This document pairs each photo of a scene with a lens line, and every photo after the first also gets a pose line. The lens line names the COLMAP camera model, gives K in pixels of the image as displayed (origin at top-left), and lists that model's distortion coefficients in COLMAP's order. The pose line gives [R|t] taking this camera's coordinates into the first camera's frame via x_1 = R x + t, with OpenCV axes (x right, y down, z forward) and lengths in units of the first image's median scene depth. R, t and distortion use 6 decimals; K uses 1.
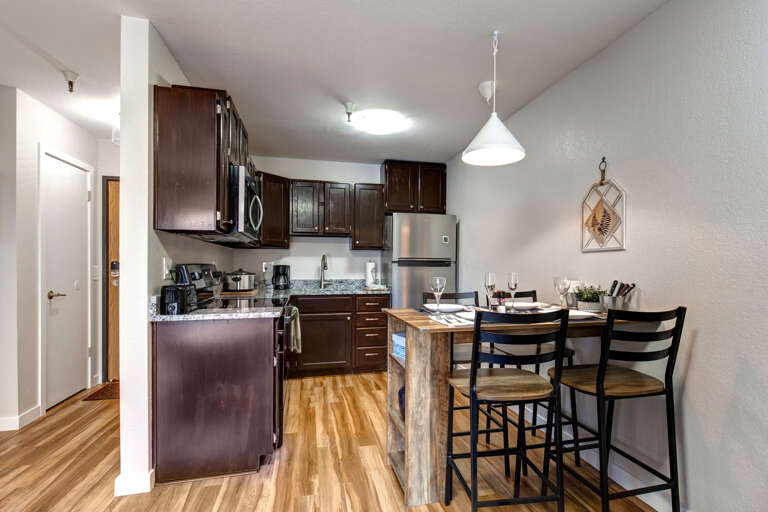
lens RADIAL K [[352.9, 0, 388.2], [0, 352.9, 255.8], [0, 0, 1]] dist [0.004918, -0.000211]
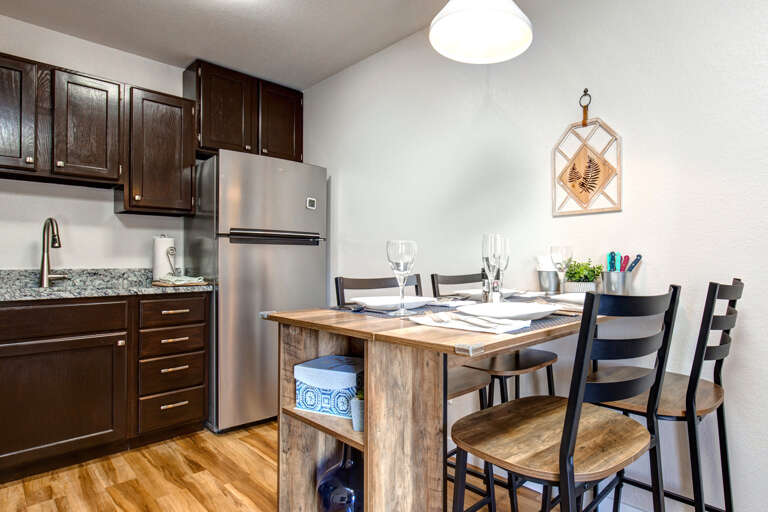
lens RADIAL K [[422.6, 0, 448.0], [0, 422.6, 253.5], [0, 0, 1]] dist [0.004446, 0.000180]
pose [[0.820687, 0.009658, 0.571296, -0.075131], [-0.016873, 0.999831, 0.007336, 0.036985], [-0.571128, -0.015661, 0.820711, 0.235940]]
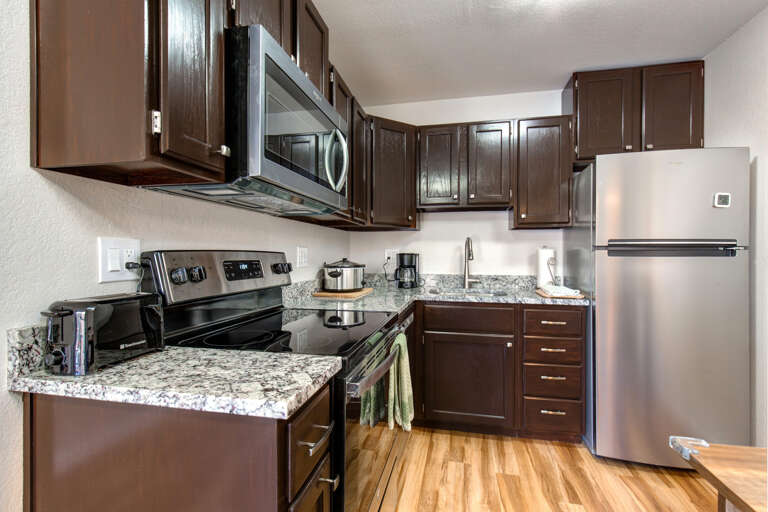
lens RADIAL K [[352.9, 0, 388.2], [0, 352.9, 255.8], [0, 0, 1]] dist [0.004918, -0.000211]
pose [[0.910138, 0.003425, -0.414290, -0.052613], [0.010880, 0.999423, 0.032165, 0.009685], [0.414162, -0.033783, 0.909576, 0.390078]]
